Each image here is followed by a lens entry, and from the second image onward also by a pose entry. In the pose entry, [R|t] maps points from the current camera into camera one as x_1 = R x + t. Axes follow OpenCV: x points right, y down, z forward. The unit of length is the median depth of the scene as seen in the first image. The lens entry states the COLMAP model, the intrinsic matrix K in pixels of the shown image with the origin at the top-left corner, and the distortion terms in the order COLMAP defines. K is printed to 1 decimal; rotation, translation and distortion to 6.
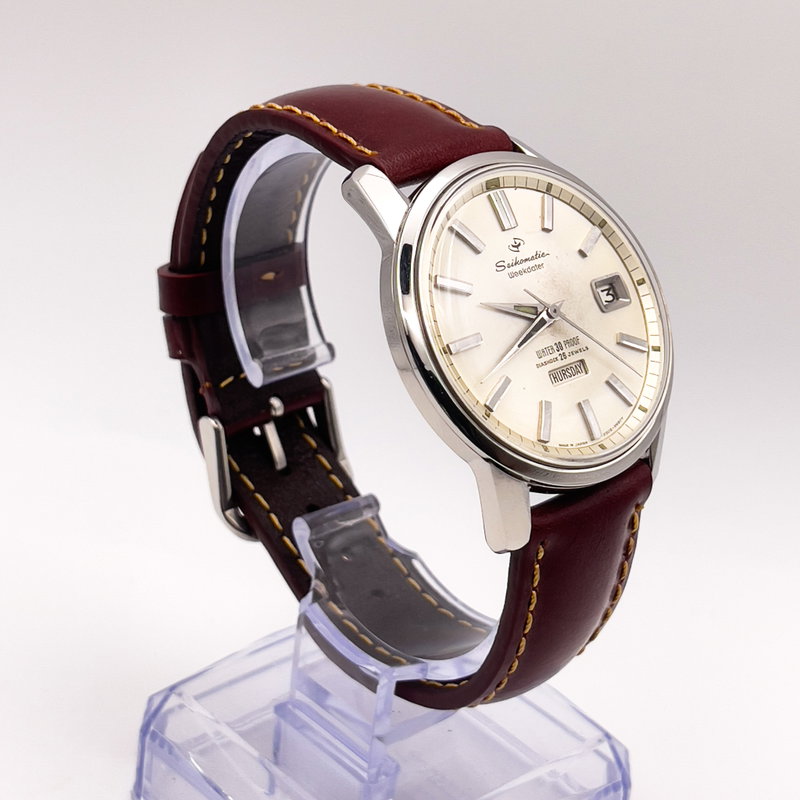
lens RADIAL K [[2181.3, 0, 401.2], [0, 2181.3, 399.1], [0, 0, 1]] dist [0.269704, 0.000000]
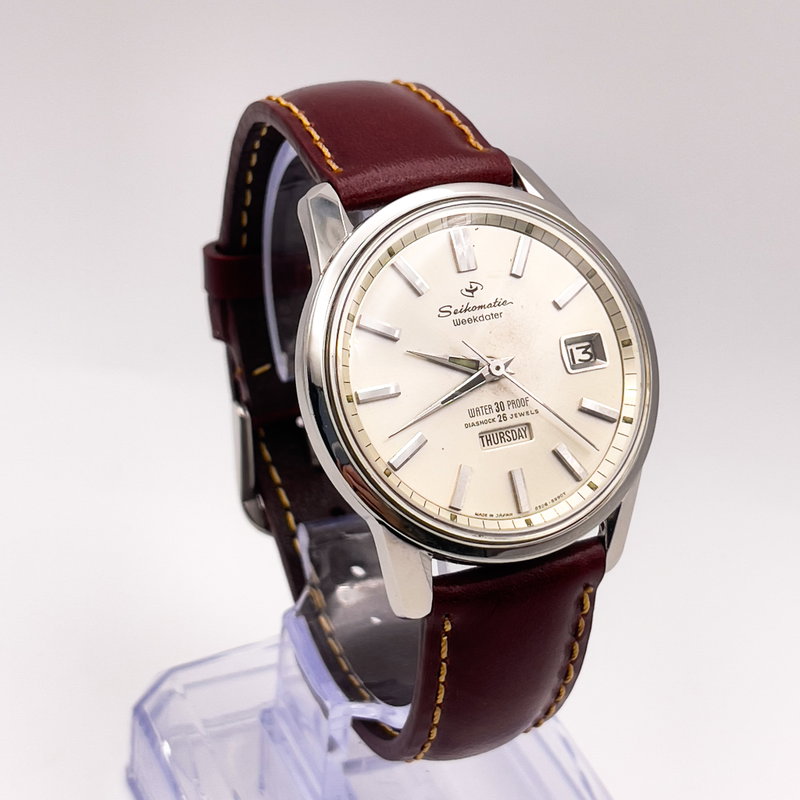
lens RADIAL K [[2181.3, 0, 395.7], [0, 2181.3, 396.0], [0, 0, 1]] dist [0.269704, 0.000000]
pose [[0.949043, 0.148878, -0.277765, 0.276932], [-0.128783, 0.987640, 0.089348, -0.101857], [0.287634, -0.049024, 0.956485, 0.112555]]
